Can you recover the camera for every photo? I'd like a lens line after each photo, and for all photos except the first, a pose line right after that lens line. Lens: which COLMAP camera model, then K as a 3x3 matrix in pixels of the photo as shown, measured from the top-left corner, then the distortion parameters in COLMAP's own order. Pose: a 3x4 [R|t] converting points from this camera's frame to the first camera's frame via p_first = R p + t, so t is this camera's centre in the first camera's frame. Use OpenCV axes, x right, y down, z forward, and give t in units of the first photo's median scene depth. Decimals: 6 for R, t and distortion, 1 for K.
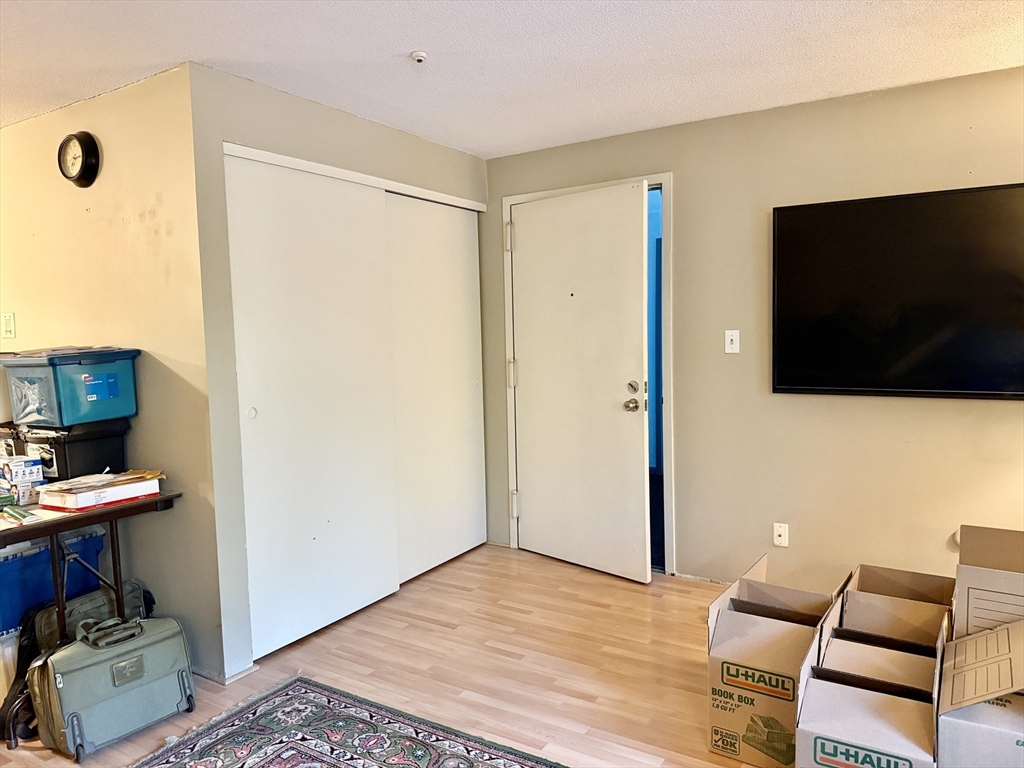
lens RADIAL K [[730.0, 0, 512.4], [0, 730.0, 384.8], [0, 0, 1]] dist [0.070847, -0.135518]
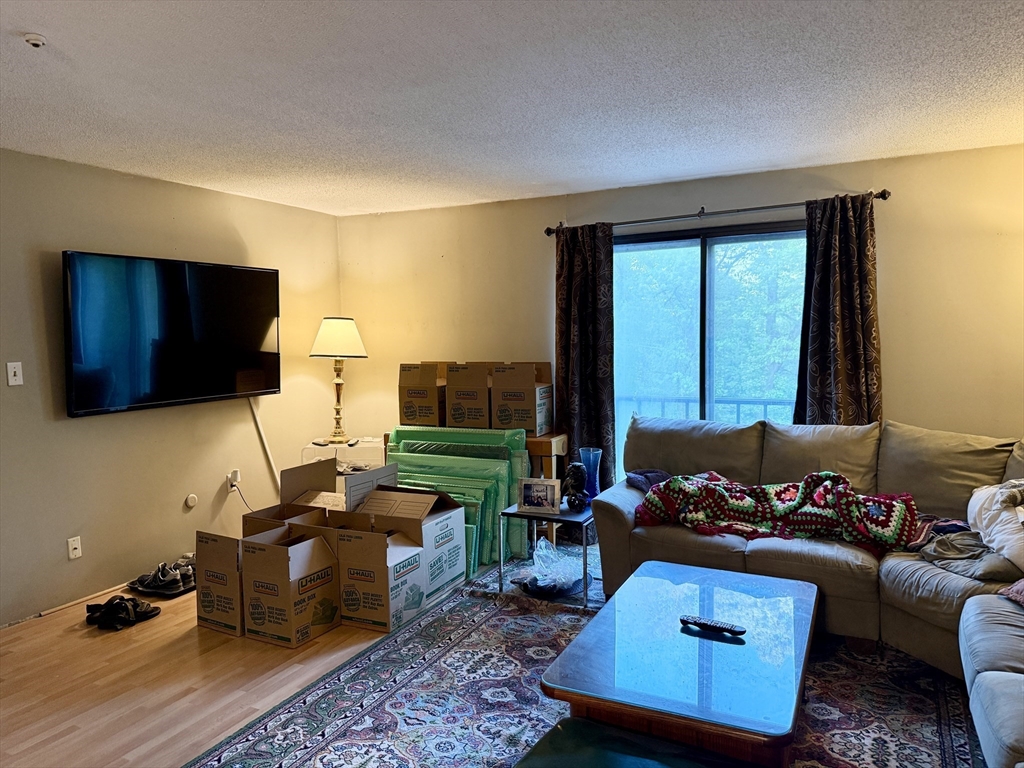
lens RADIAL K [[733.9, 0, 510.1], [0, 733.9, 387.1], [0, 0, 1]] dist [0.108324, -0.138574]
pose [[-0.109790, -0.052629, 0.992560, -1.029848], [0.094360, 0.993535, 0.063118, -0.054980], [-0.989466, 0.100588, -0.104114, 0.583068]]
